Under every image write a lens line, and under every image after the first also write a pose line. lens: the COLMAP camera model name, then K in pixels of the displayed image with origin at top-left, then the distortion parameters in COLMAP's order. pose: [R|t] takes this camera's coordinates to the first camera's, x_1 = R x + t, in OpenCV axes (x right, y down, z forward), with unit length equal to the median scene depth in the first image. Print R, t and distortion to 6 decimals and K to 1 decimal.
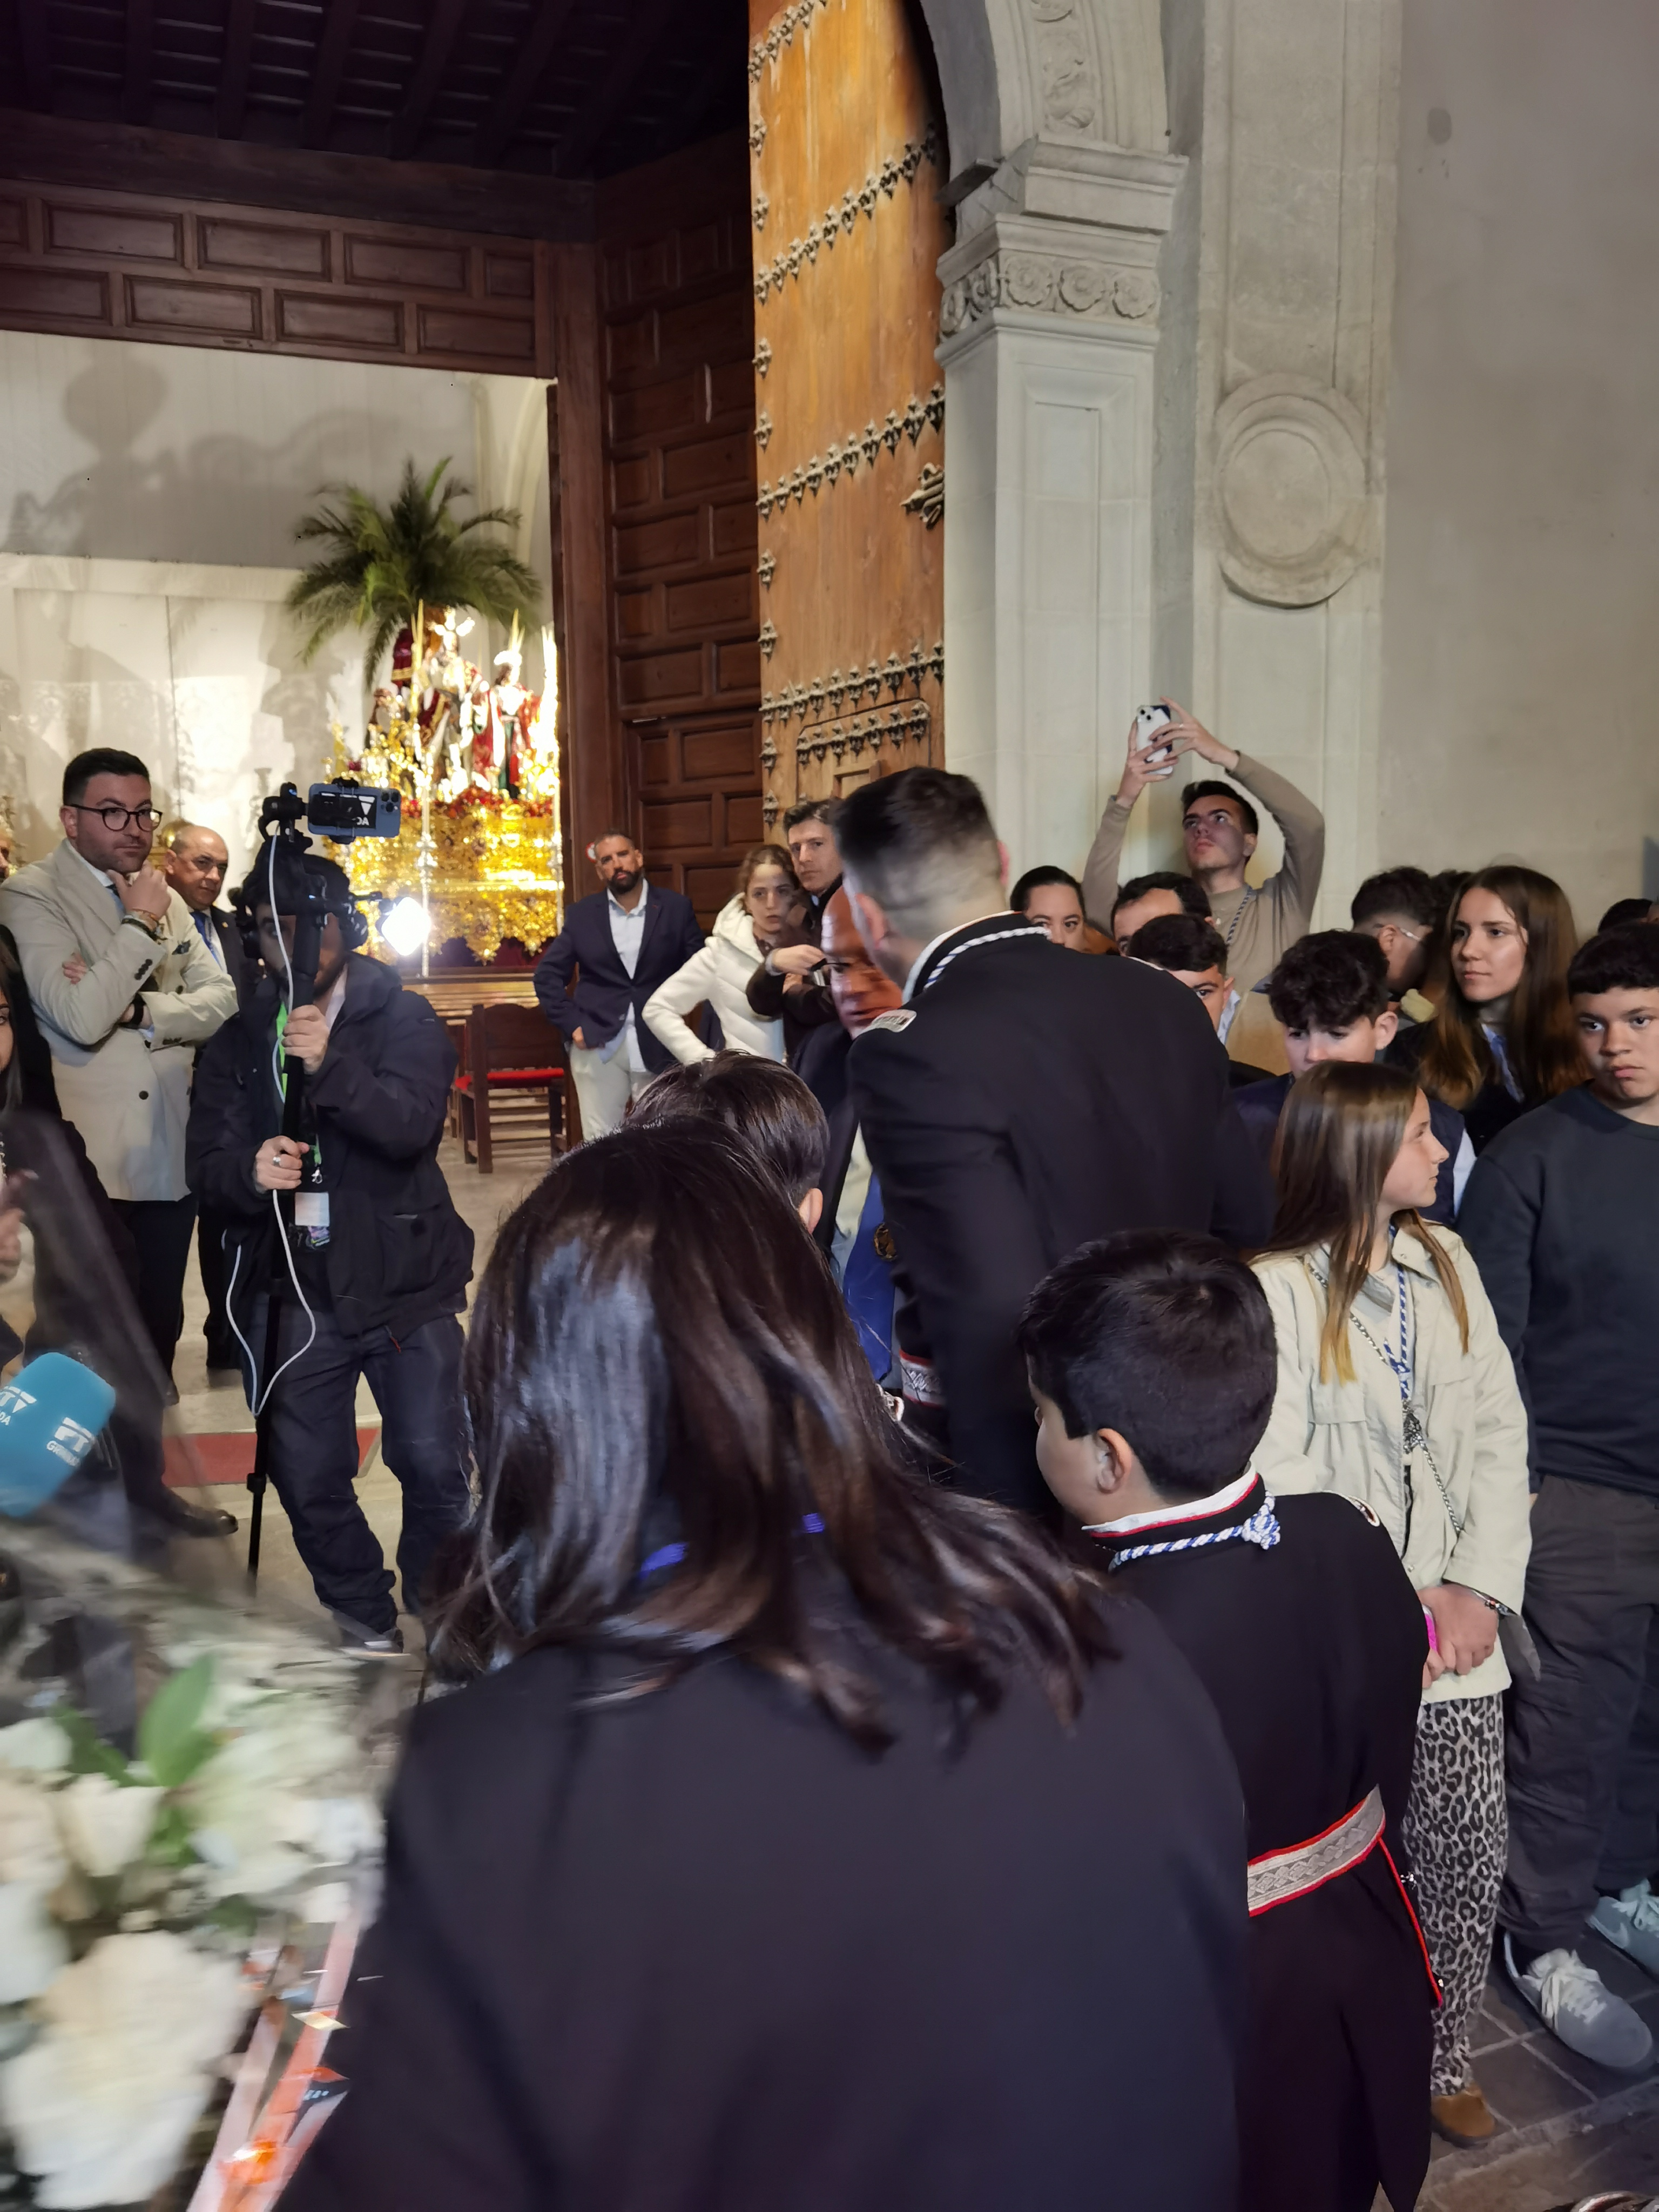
lens RADIAL K [[1802.0, 0, 829.5], [0, 1802.0, 1106.0], [0, 0, 1]] dist [0.004066, 0.094046]
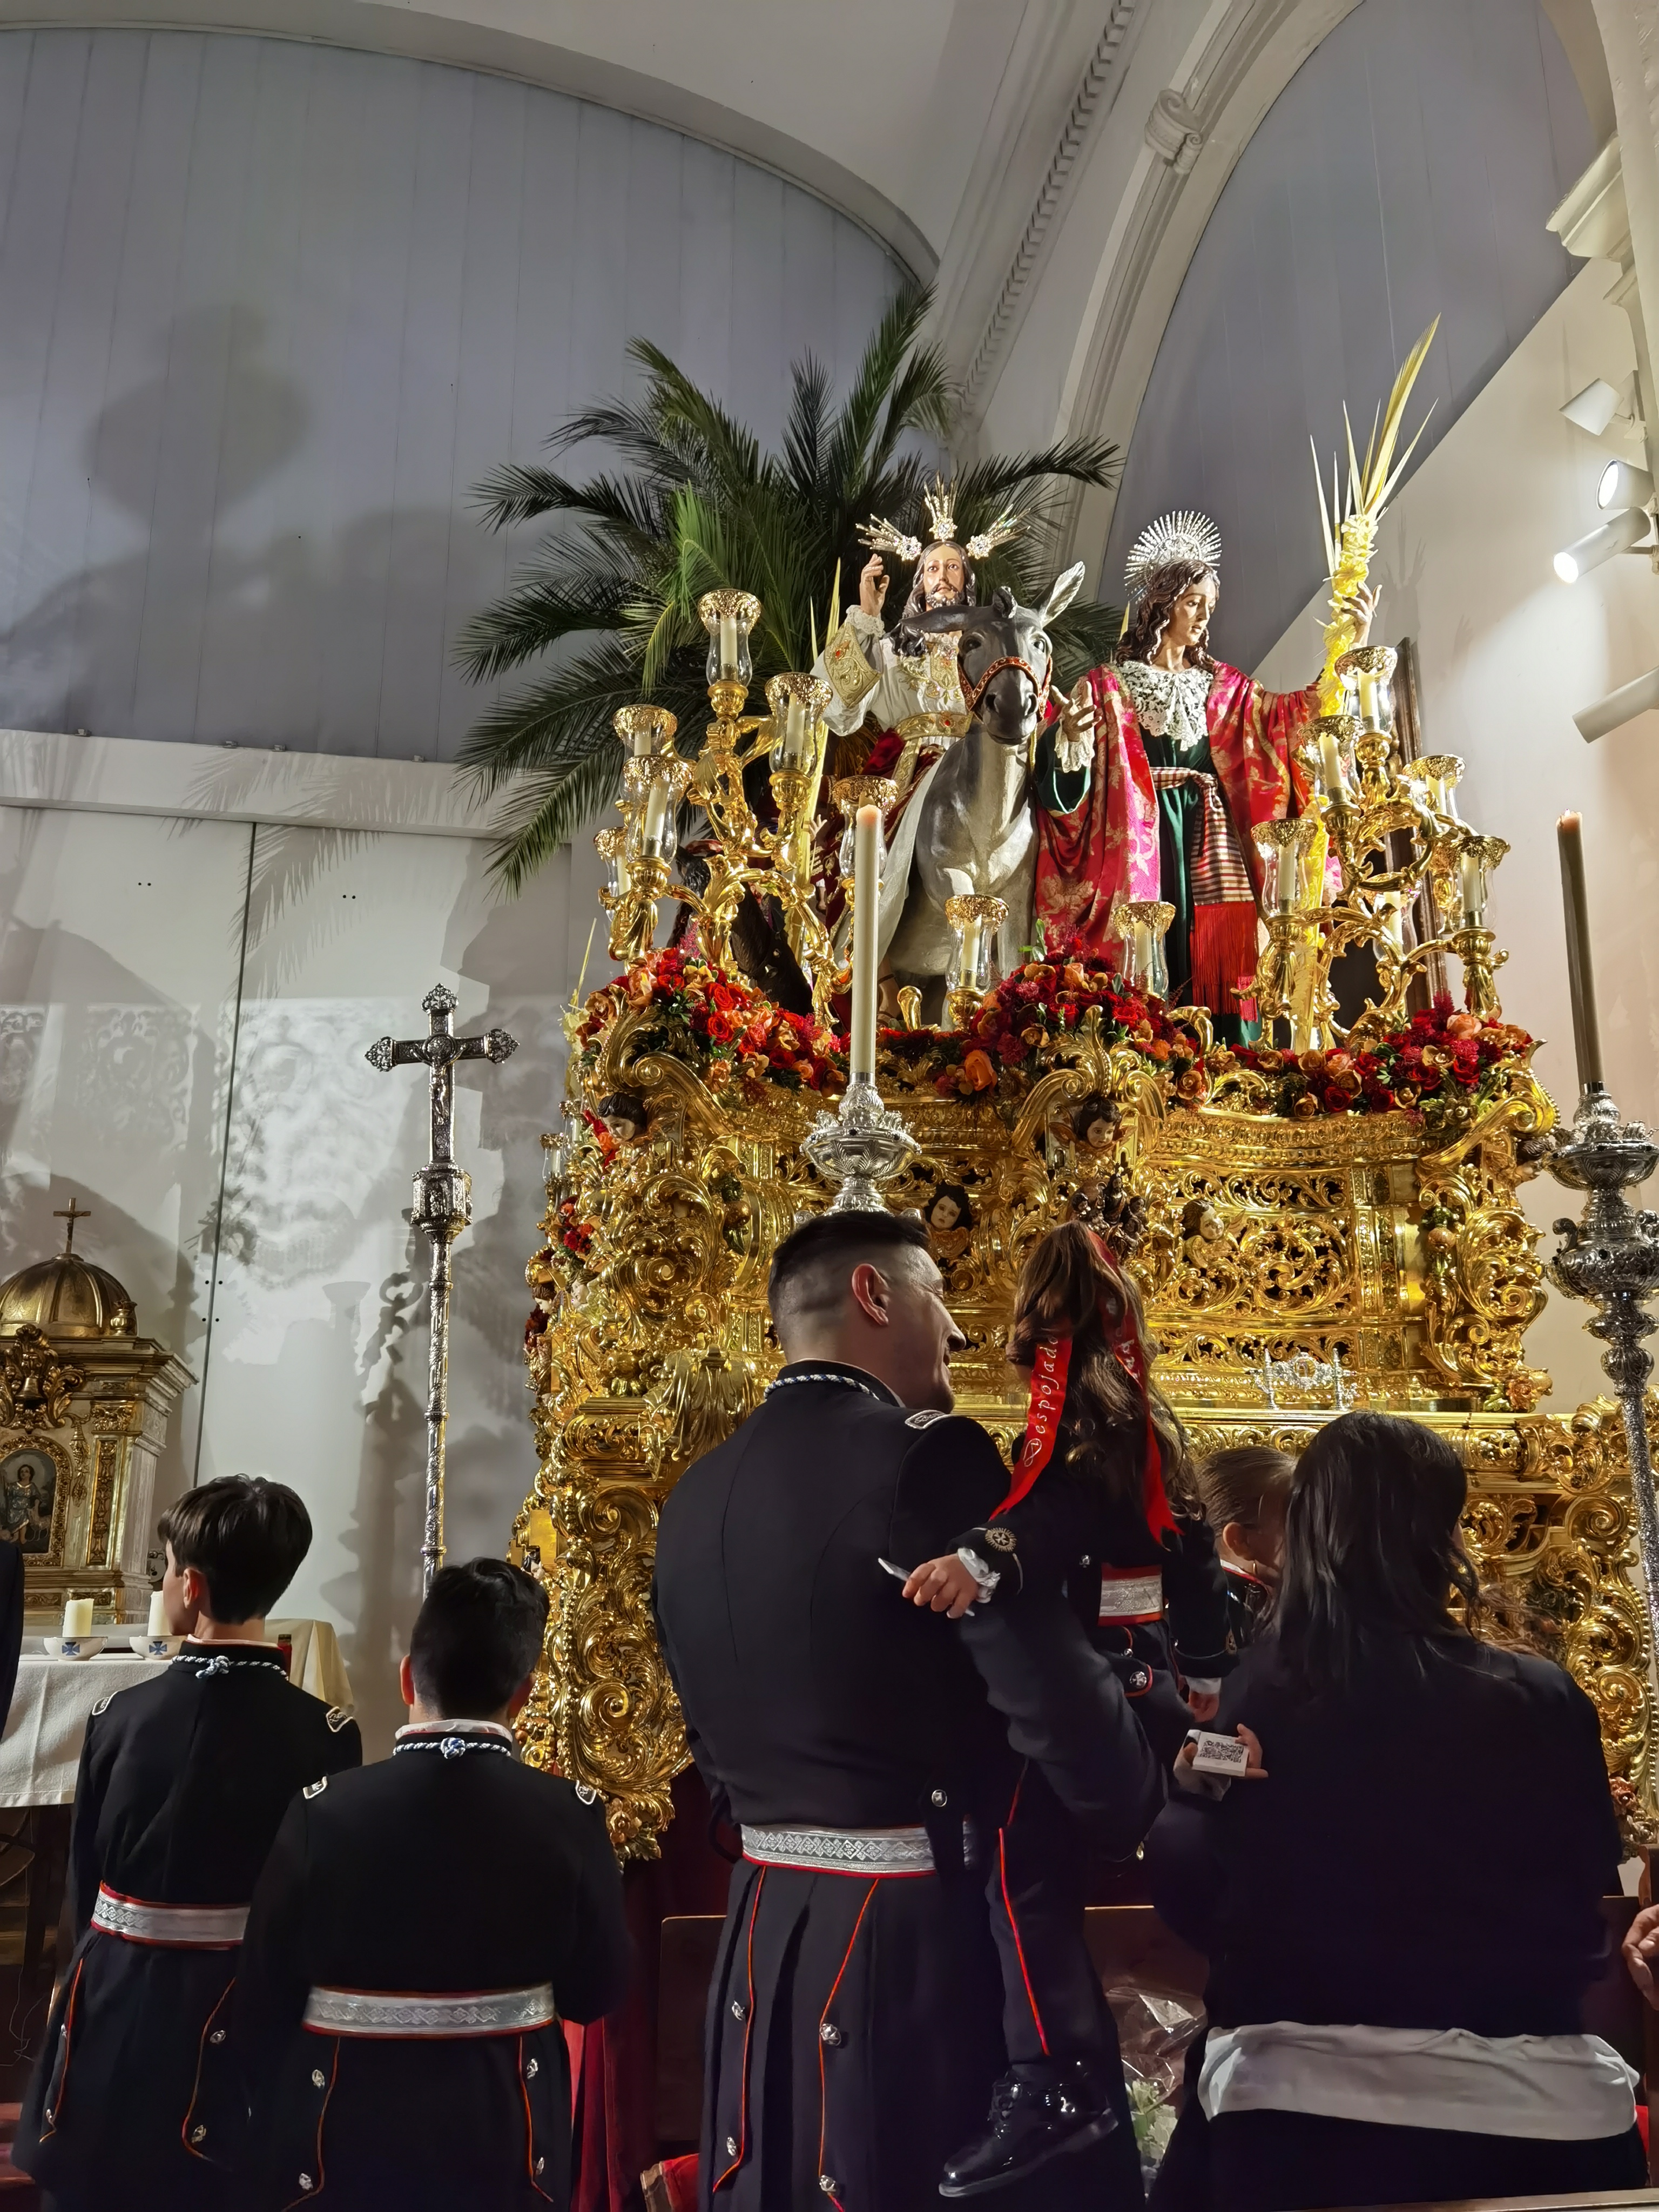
lens RADIAL K [[1805.3, 0, 829.5], [0, 1805.3, 1106.0], [0, 0, 1]] dist [-0.022910, 0.215318]
pose [[0.982322, -0.033815, -0.184122, -0.152087], [-0.035046, 0.932941, -0.358319, -0.067326], [0.183891, 0.358437, 0.915263, 0.654490]]
